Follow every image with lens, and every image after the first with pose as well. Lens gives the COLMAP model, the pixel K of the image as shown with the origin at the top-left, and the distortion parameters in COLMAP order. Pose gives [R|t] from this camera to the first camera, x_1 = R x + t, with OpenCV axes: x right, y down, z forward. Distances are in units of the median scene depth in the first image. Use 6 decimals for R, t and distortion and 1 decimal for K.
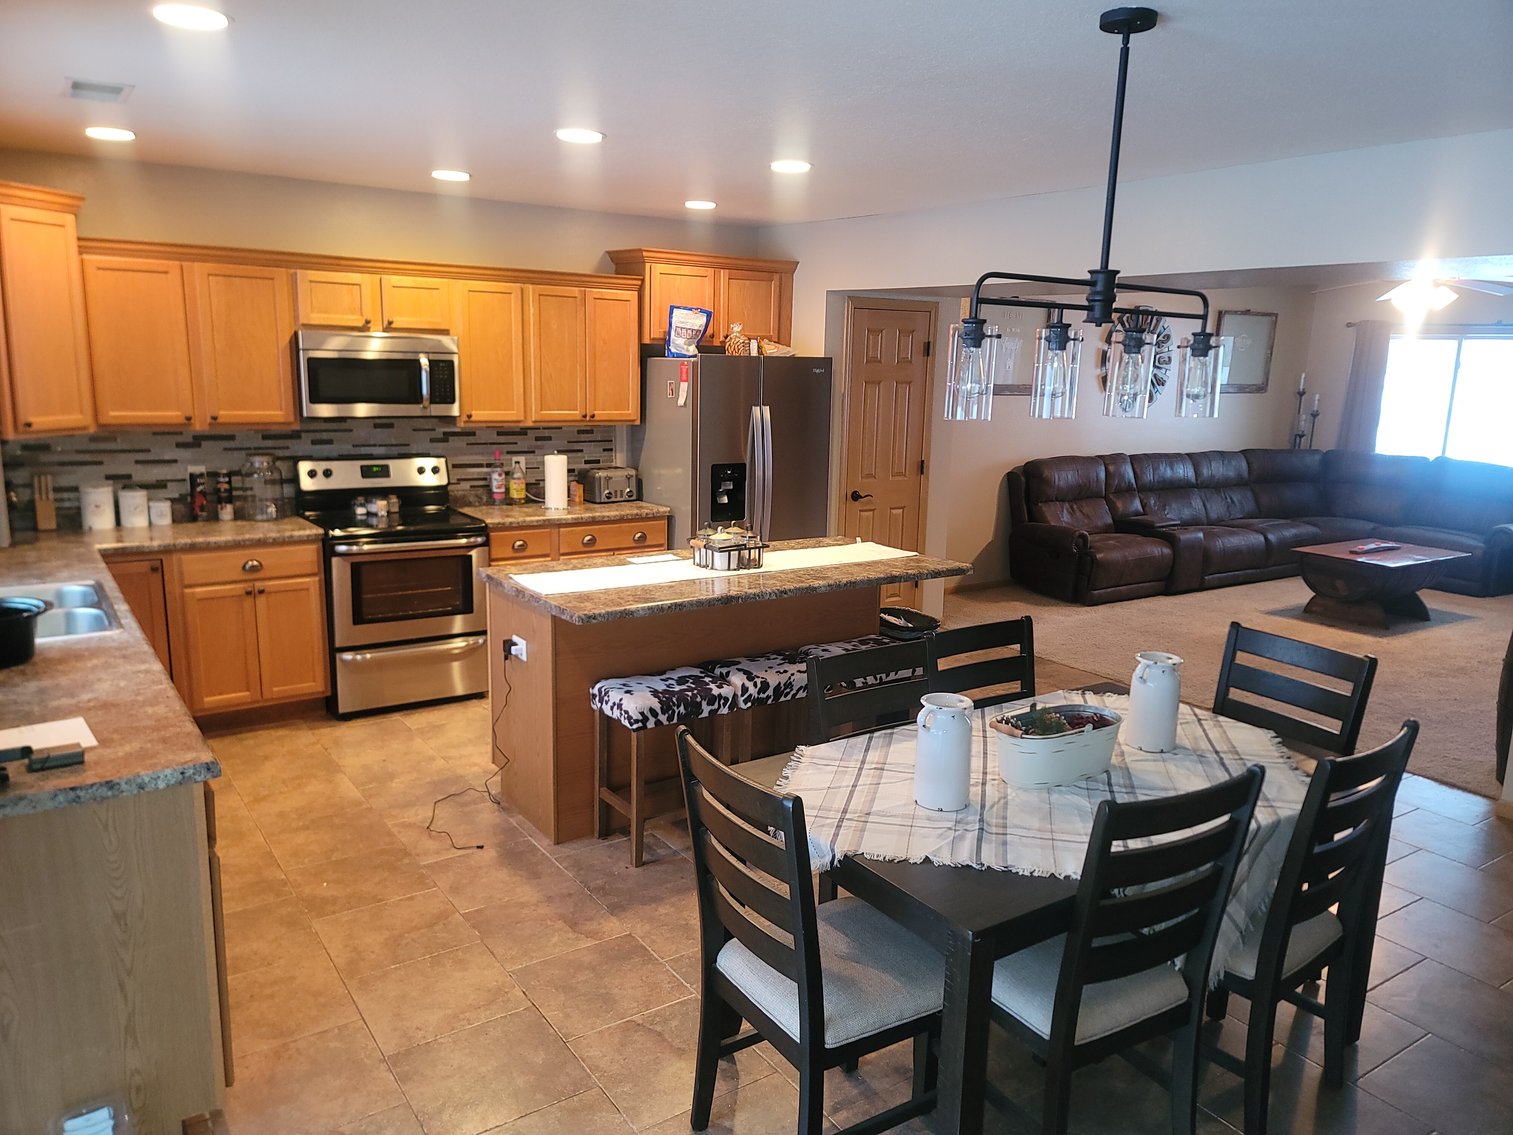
lens RADIAL K [[1107.6, 0, 765.5], [0, 1107.6, 569.2], [0, 0, 1]] dist [0.079445, -0.068142]
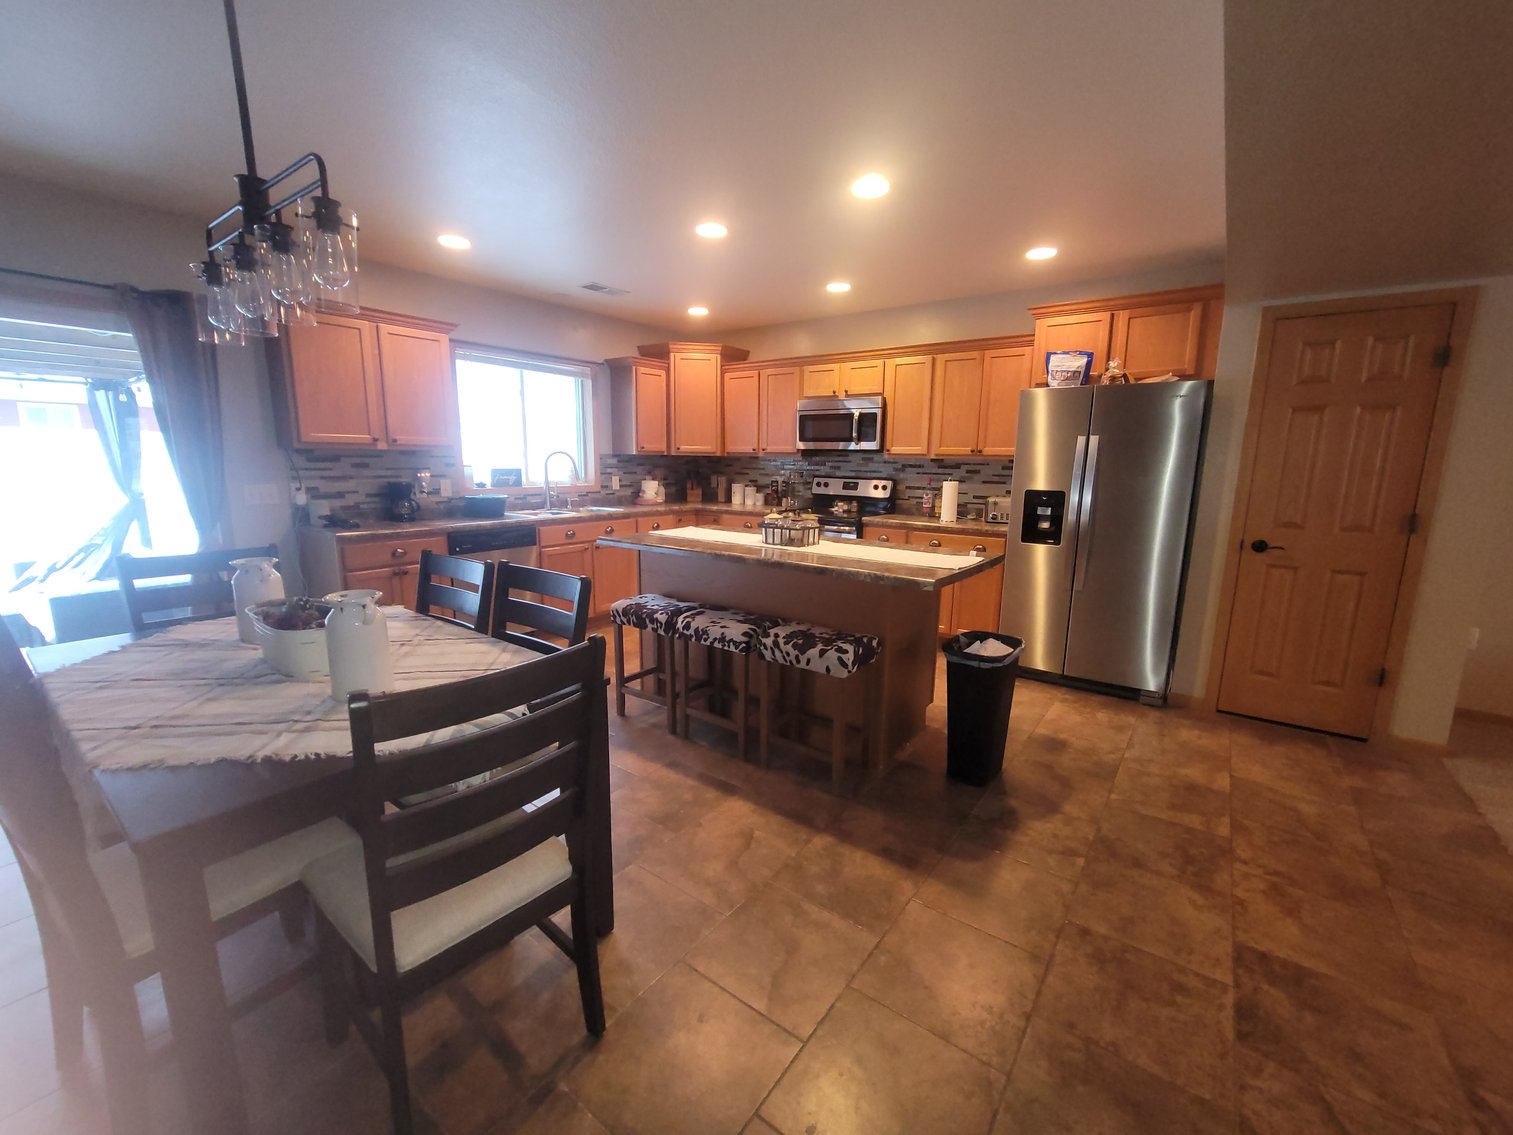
lens RADIAL K [[618.3, 0, 756.5], [0, 618.3, 567.5], [0, 0, 1]] dist [-0.013211, 0.006958]
pose [[0.317893, 0.143776, -0.937162, 0.649894], [-0.187556, 0.978439, 0.086488, -0.032005], [0.929391, 0.148276, 0.338004, 0.807221]]
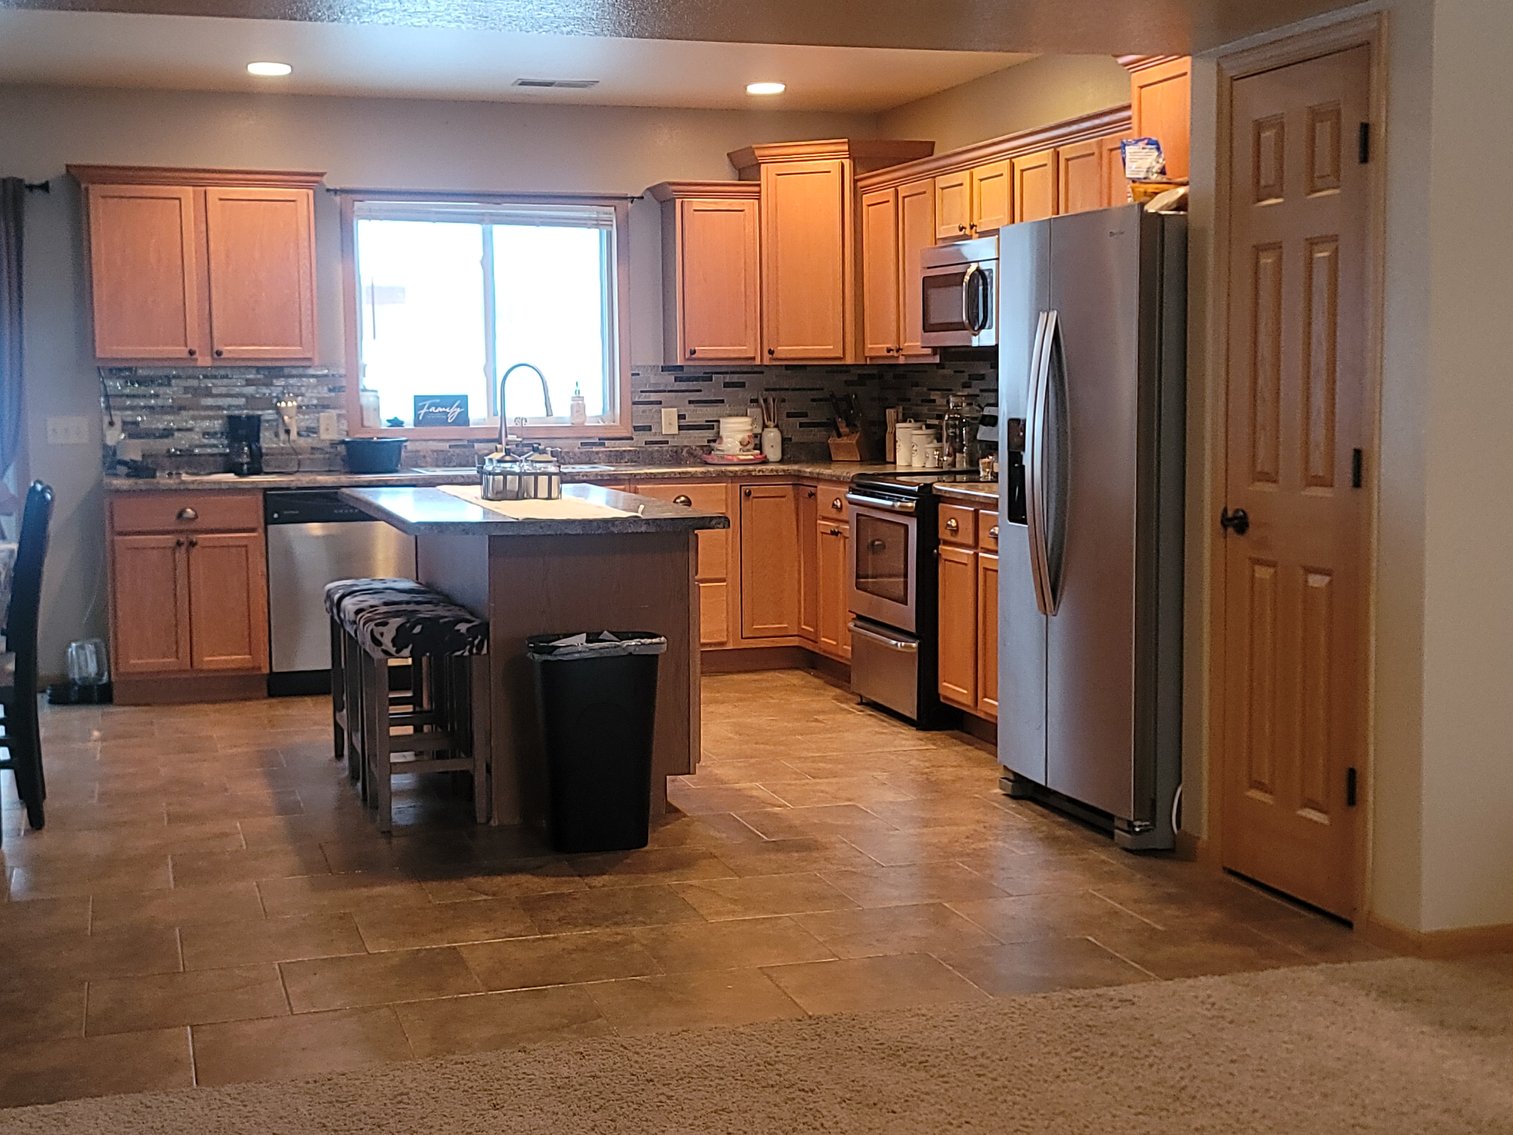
lens RADIAL K [[2067.6, 0, 787.4], [0, 2067.6, 553.5], [0, 0, 1]] dist [0.091463, -0.123853]
pose [[-0.292641, 0.059067, -0.954396, 1.429363], [-0.183798, 0.976005, 0.116761, -0.187370], [0.938392, 0.209586, -0.274763, 1.731691]]
